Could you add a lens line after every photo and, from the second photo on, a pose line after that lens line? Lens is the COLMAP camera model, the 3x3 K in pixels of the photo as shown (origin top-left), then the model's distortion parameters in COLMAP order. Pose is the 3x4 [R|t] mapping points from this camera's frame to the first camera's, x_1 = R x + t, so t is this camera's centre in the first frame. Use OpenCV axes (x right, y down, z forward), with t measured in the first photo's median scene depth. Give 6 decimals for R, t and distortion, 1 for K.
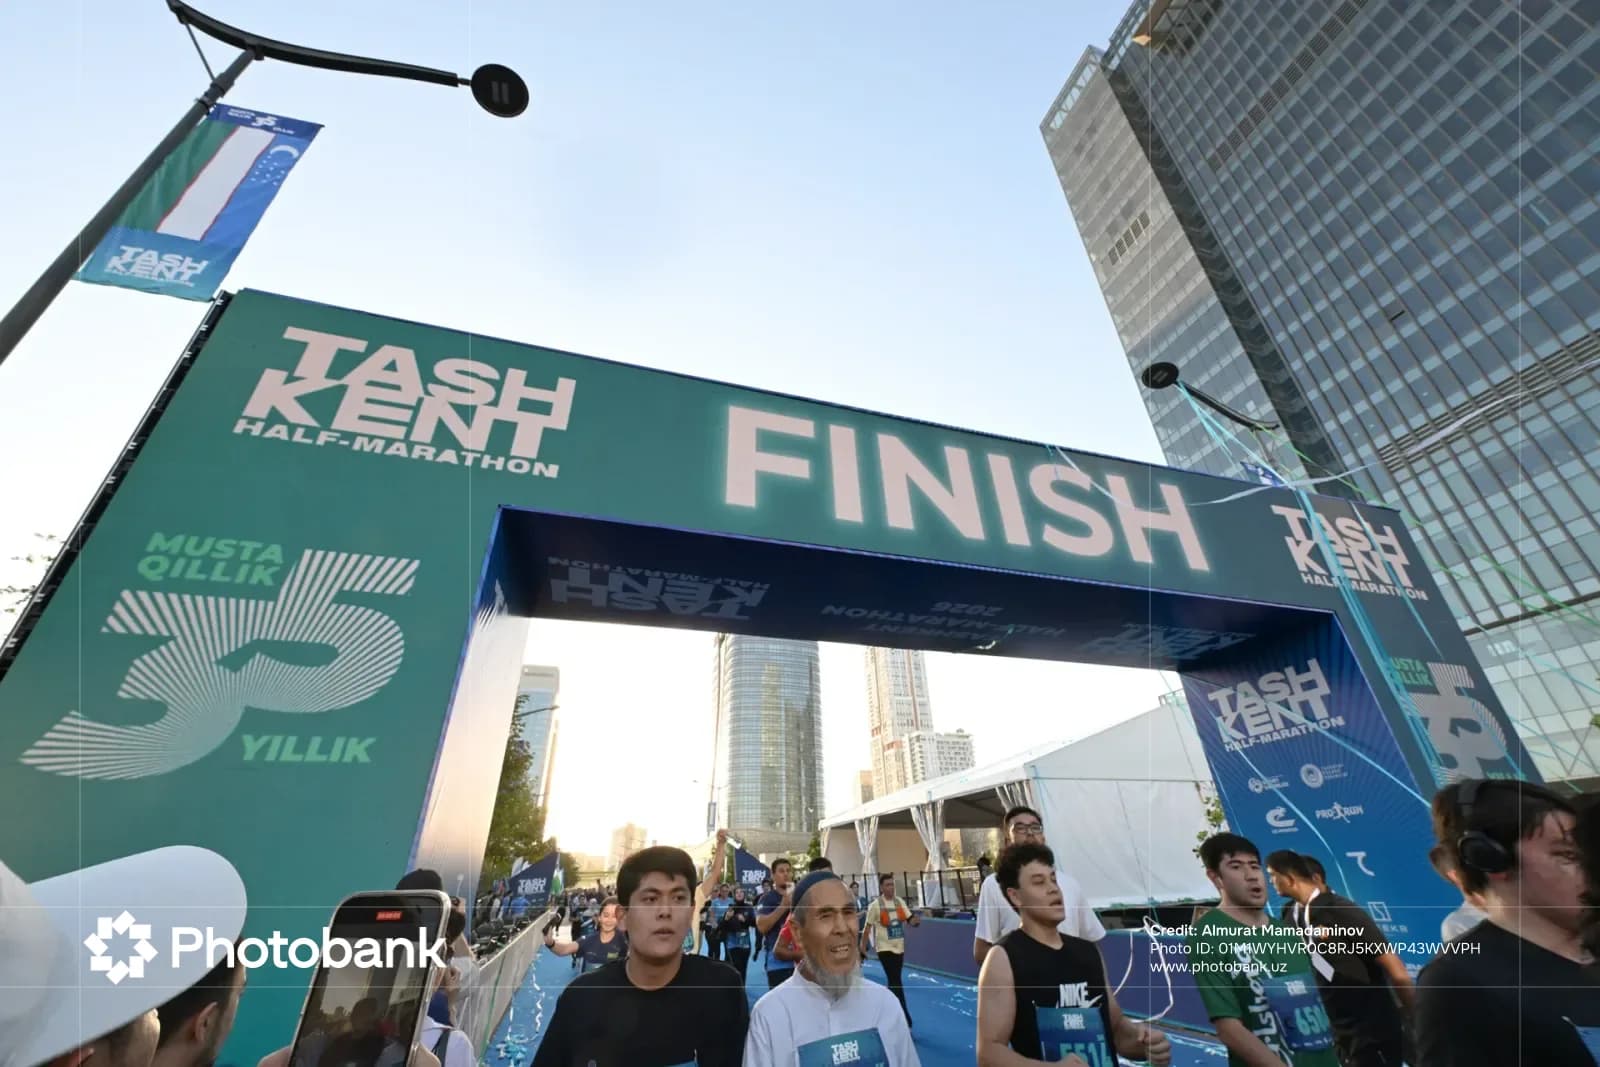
lens RADIAL K [[634.6, 0, 800.0], [0, 634.6, 533.5], [0, 0, 1]] dist [0.000522, -0.000215]
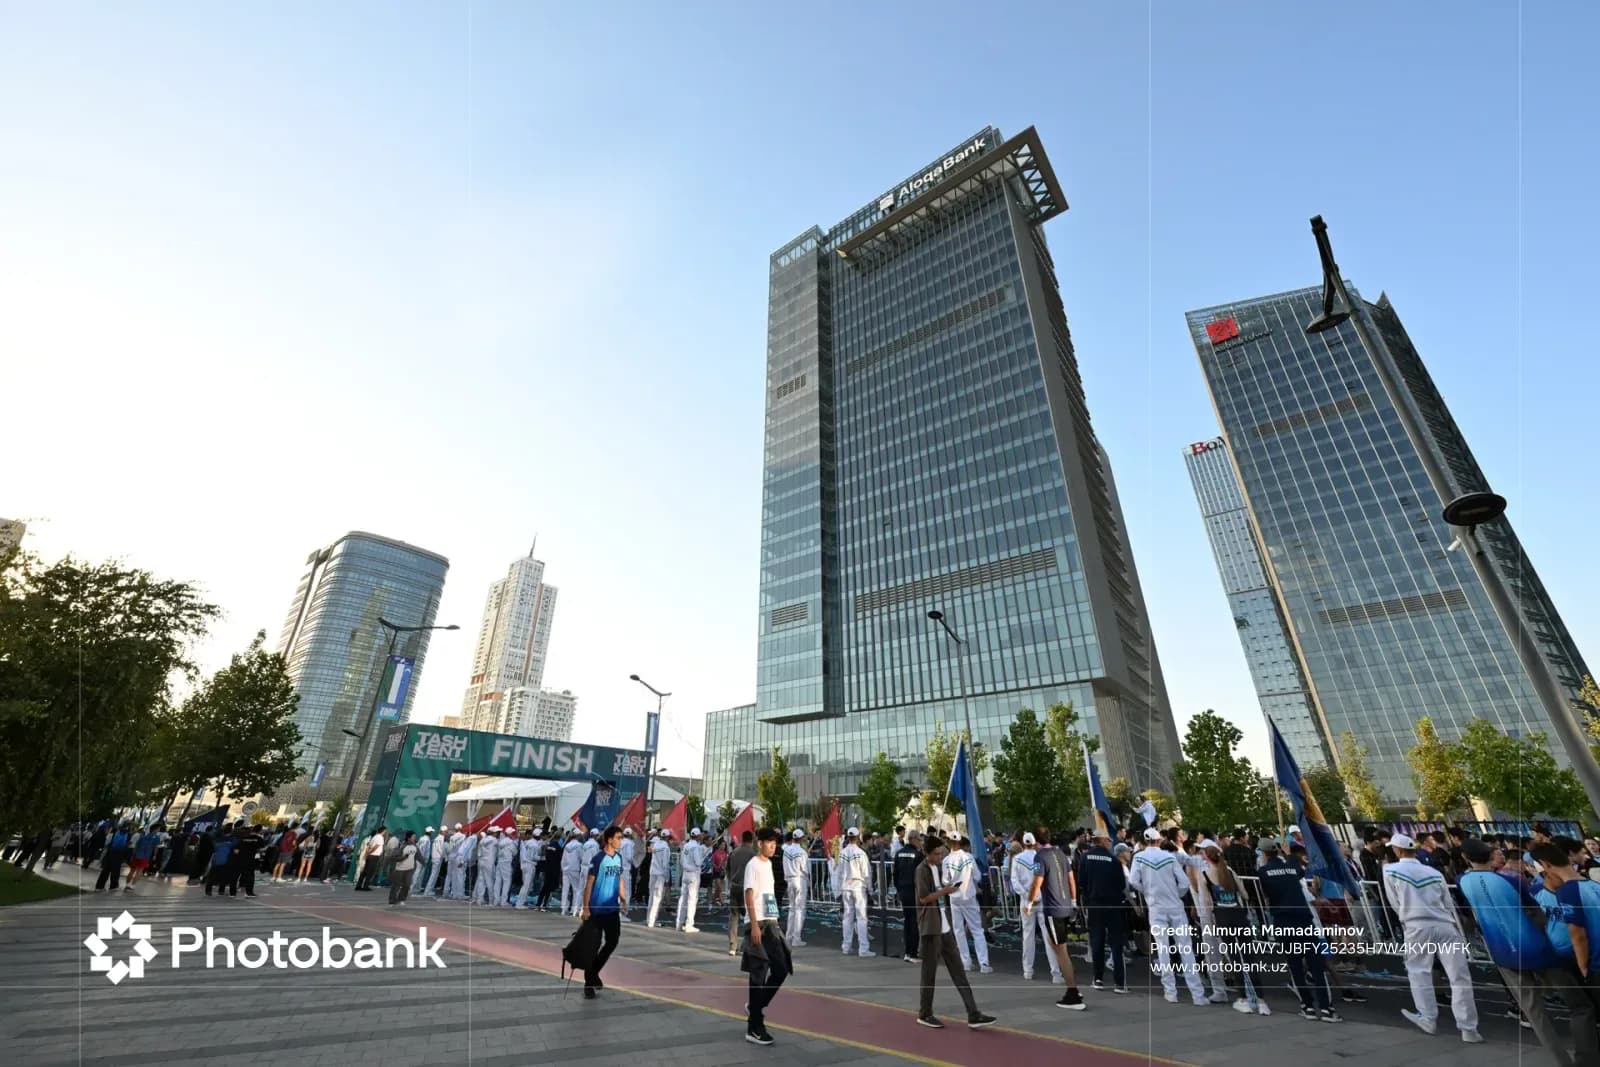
lens RADIAL K [[638.9, 0, 801.8], [0, 638.9, 524.3], [0, 0, 1]] dist [-0.002532, 0.000076]
pose [[0.828747, 0.271628, 0.489281, -0.883176], [-0.292855, 0.955537, -0.034433, -1.997739], [-0.476879, -0.114752, 0.871446, -3.672722]]
